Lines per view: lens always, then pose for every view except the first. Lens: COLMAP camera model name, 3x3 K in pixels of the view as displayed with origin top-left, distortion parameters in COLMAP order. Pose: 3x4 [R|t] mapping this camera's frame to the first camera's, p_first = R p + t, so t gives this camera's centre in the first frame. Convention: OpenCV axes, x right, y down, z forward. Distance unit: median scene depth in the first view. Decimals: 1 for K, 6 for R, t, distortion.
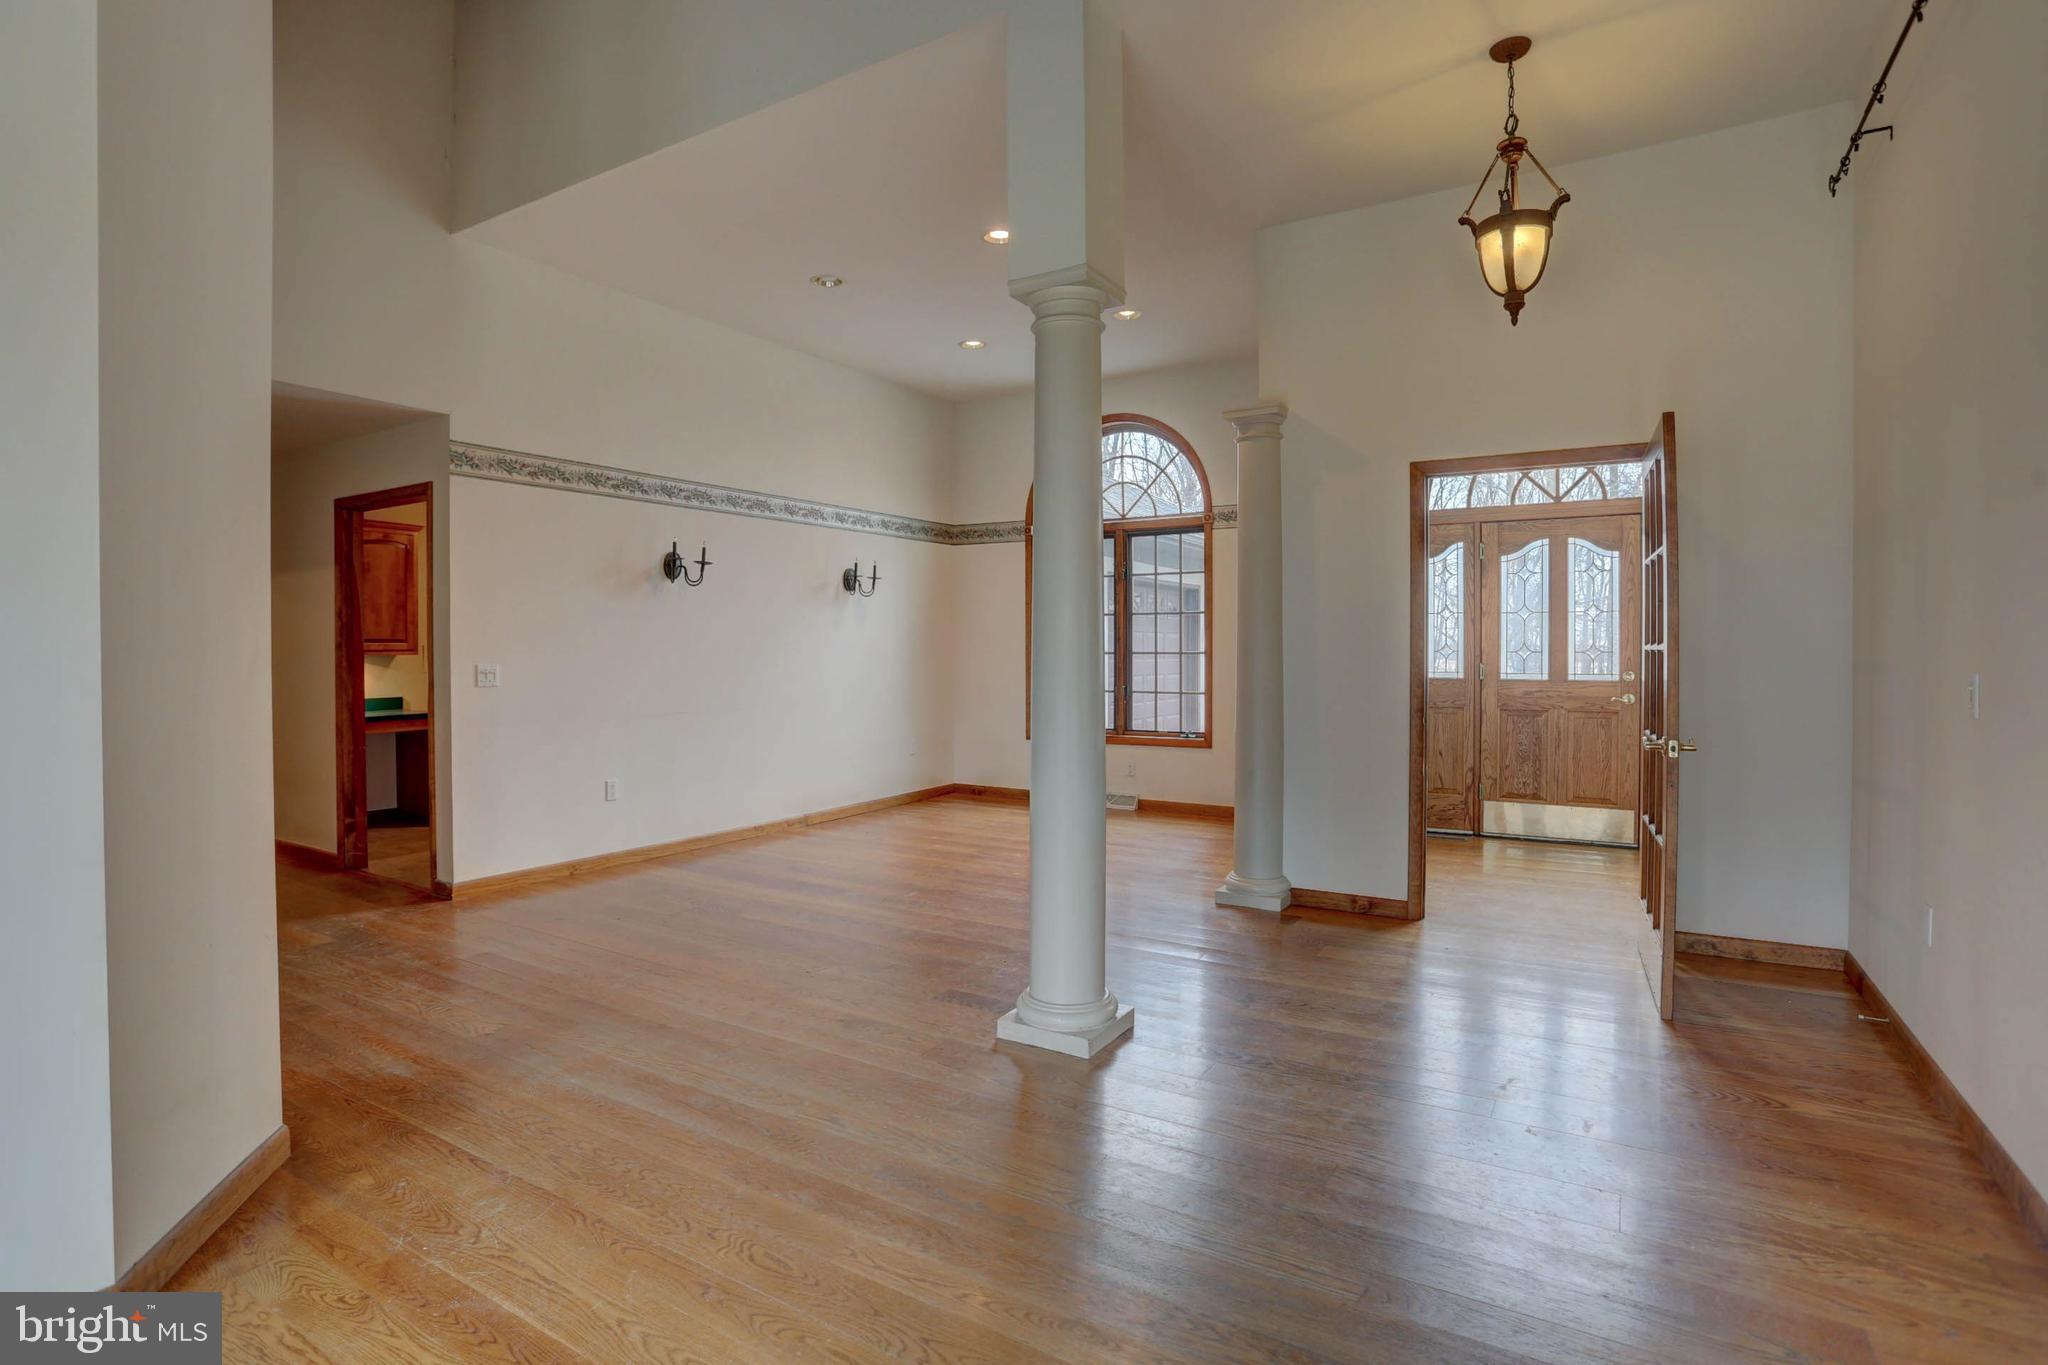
lens RADIAL K [[1014.8, 0, 1029.1], [0, 1014.8, 681.3], [0, 0, 1]] dist [-0.048896, 0.019310]
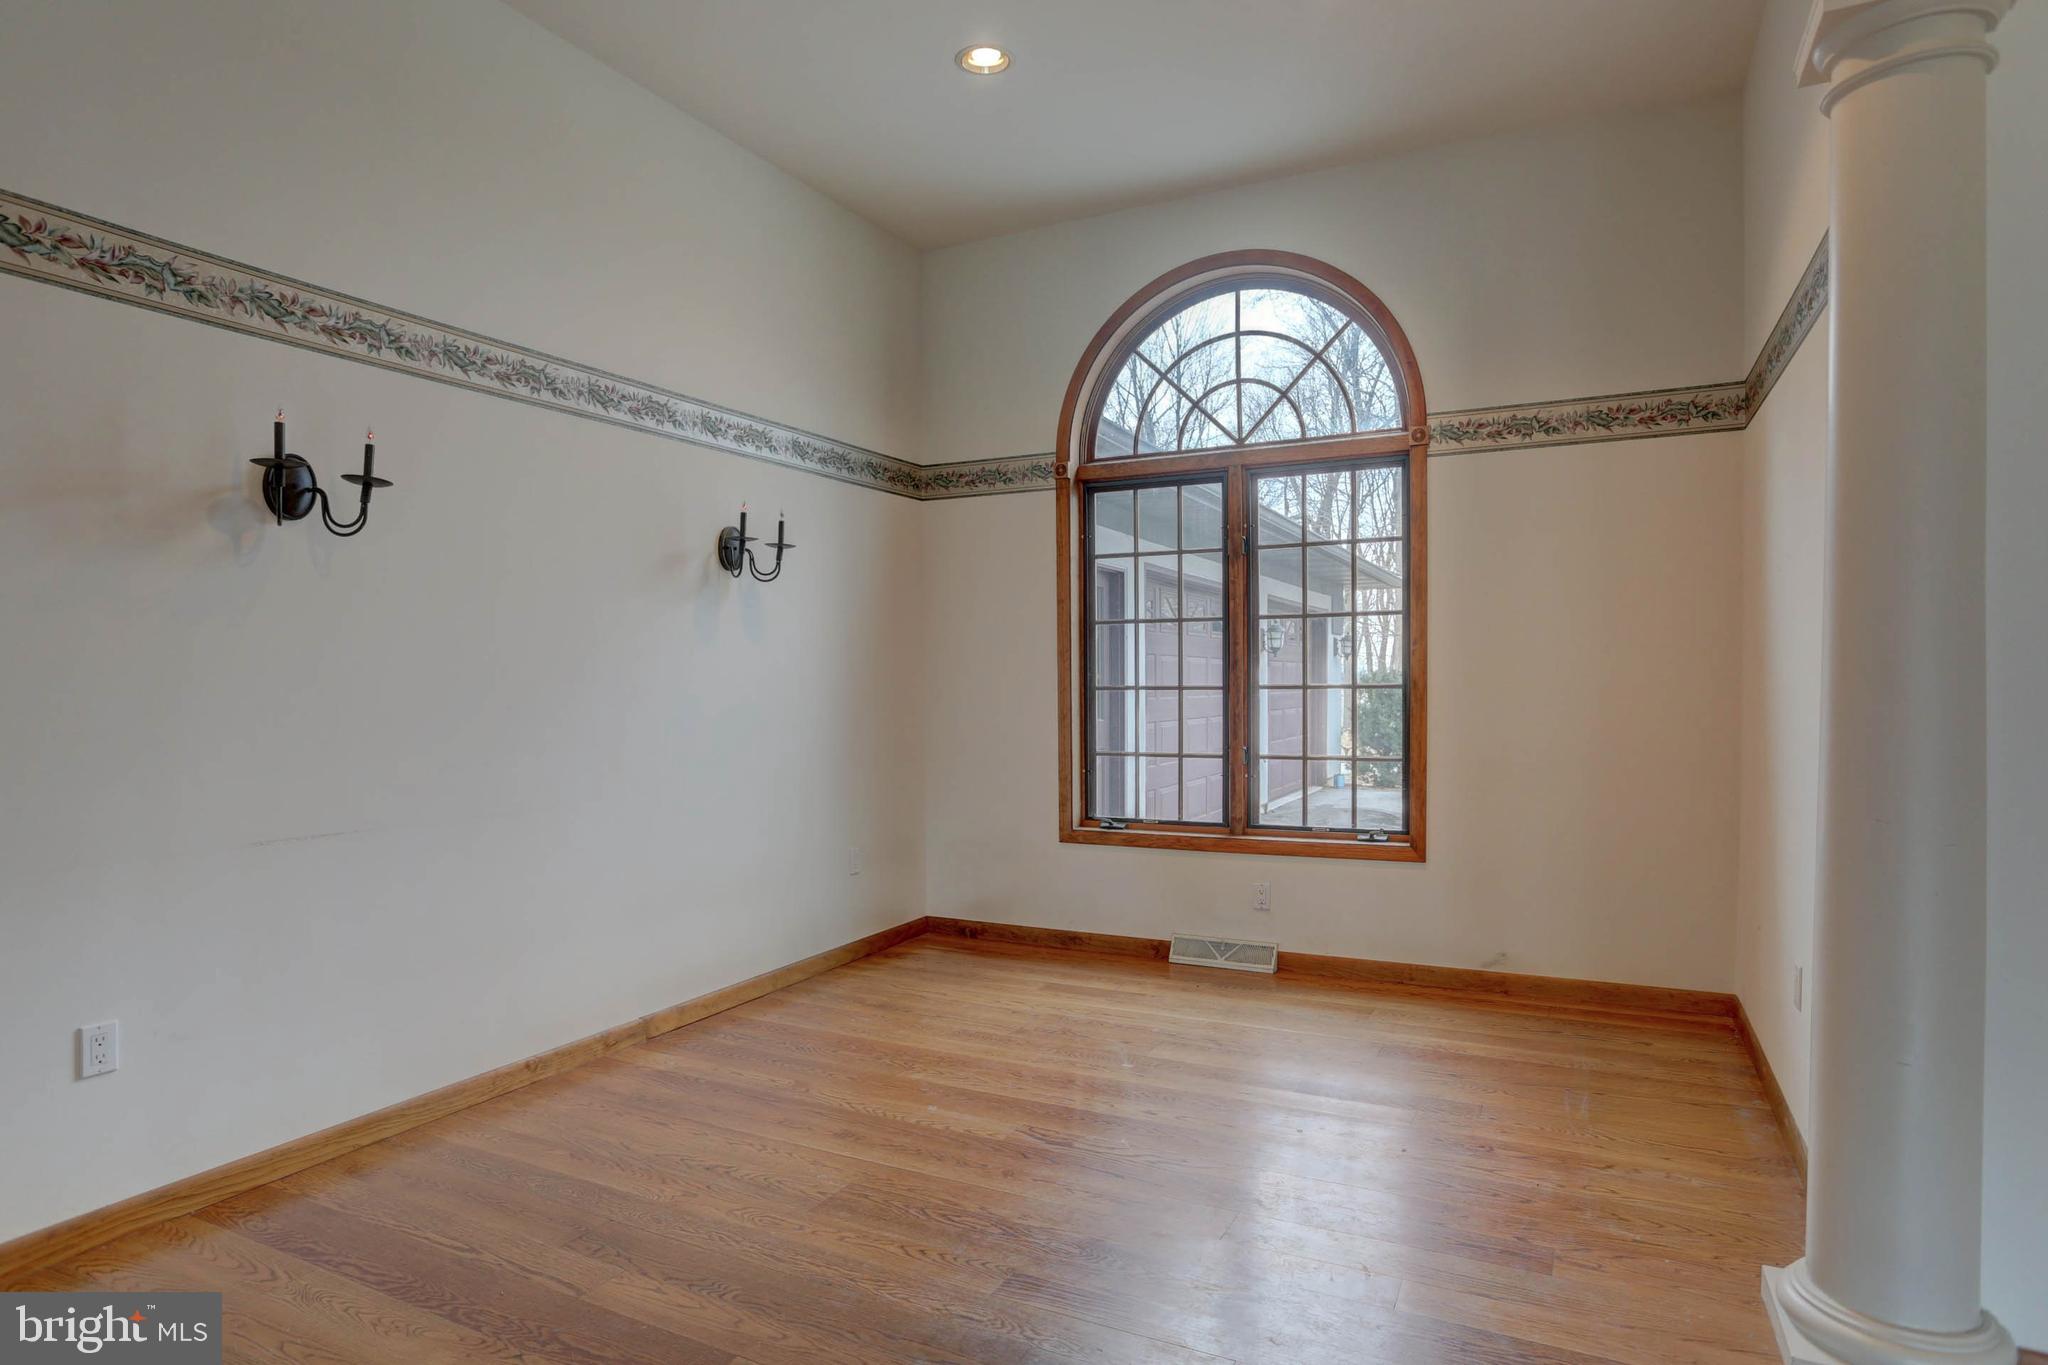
lens RADIAL K [[1118.0, 0, 1105.8], [0, 1118.0, 722.4], [0, 0, 1]] dist [-0.021664, 0.001123]
pose [[0.990584, -0.011358, 0.136432, -0.067072], [0.010926, 0.999933, 0.003912, -0.012406], [-0.136467, -0.002384, 0.990642, 0.413586]]
